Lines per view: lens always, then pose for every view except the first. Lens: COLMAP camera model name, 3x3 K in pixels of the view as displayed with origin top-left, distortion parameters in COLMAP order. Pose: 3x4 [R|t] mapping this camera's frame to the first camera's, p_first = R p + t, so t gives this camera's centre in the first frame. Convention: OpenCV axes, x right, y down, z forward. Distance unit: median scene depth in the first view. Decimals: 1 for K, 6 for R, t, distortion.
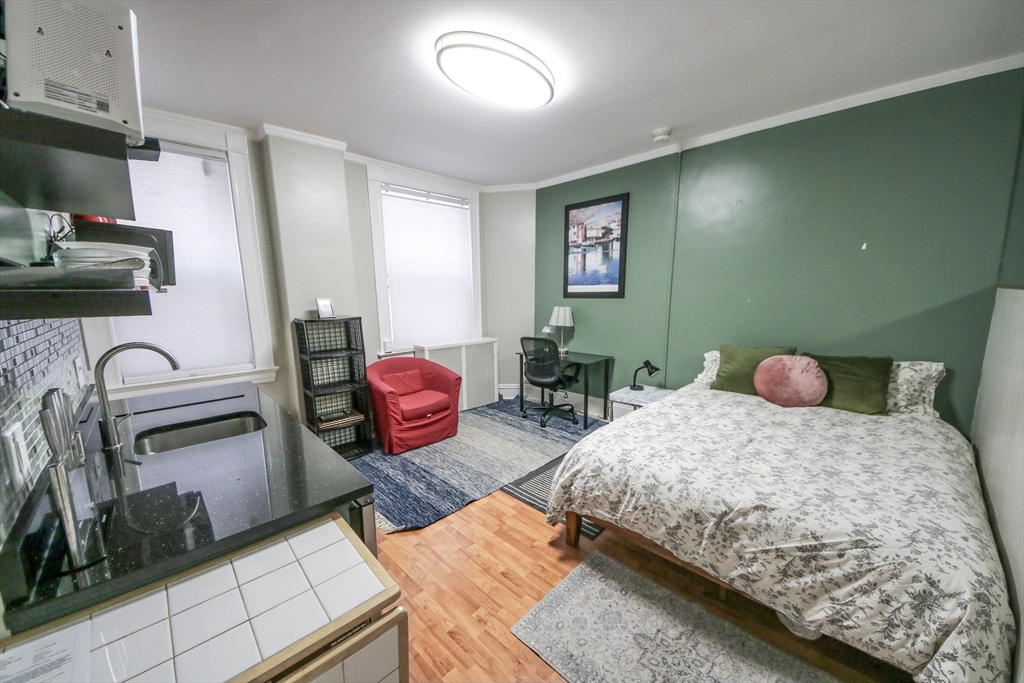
lens RADIAL K [[370.0, 0, 516.3], [0, 370.0, 342.1], [0, 0, 1]] dist [-0.047744, -0.001430]
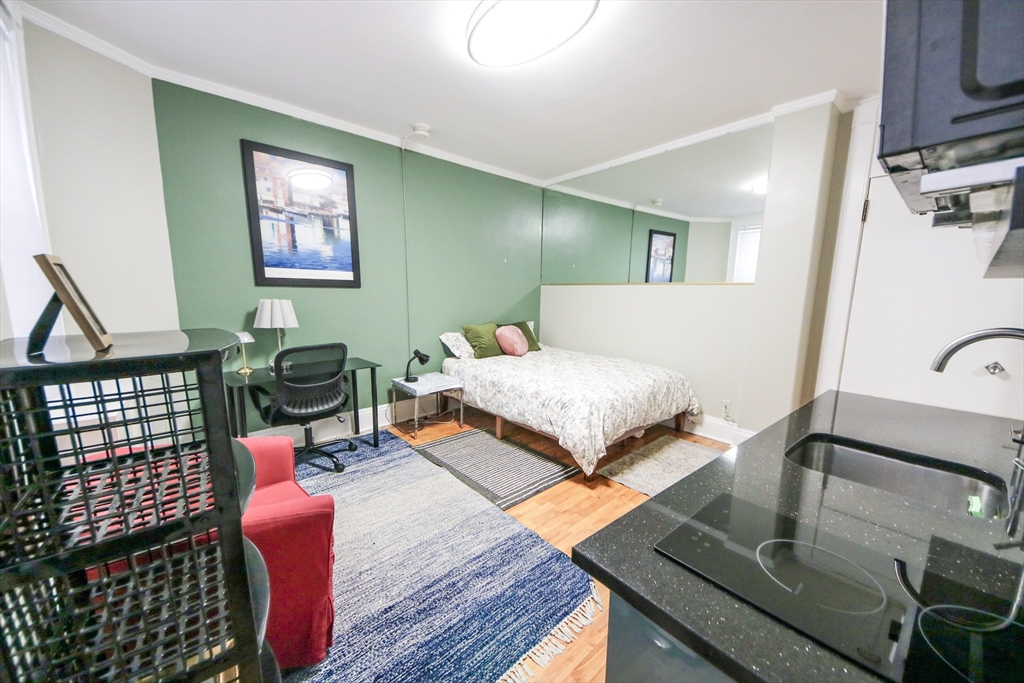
lens RADIAL K [[370.0, 0, 515.8], [0, 370.0, 348.0], [0, 0, 1]] dist [-0.047744, -0.001430]
pose [[0.029759, -0.127865, 0.991345, -0.551254], [0.110539, 0.986122, 0.123873, -0.045161], [-0.993426, 0.105896, 0.043480, 0.596502]]
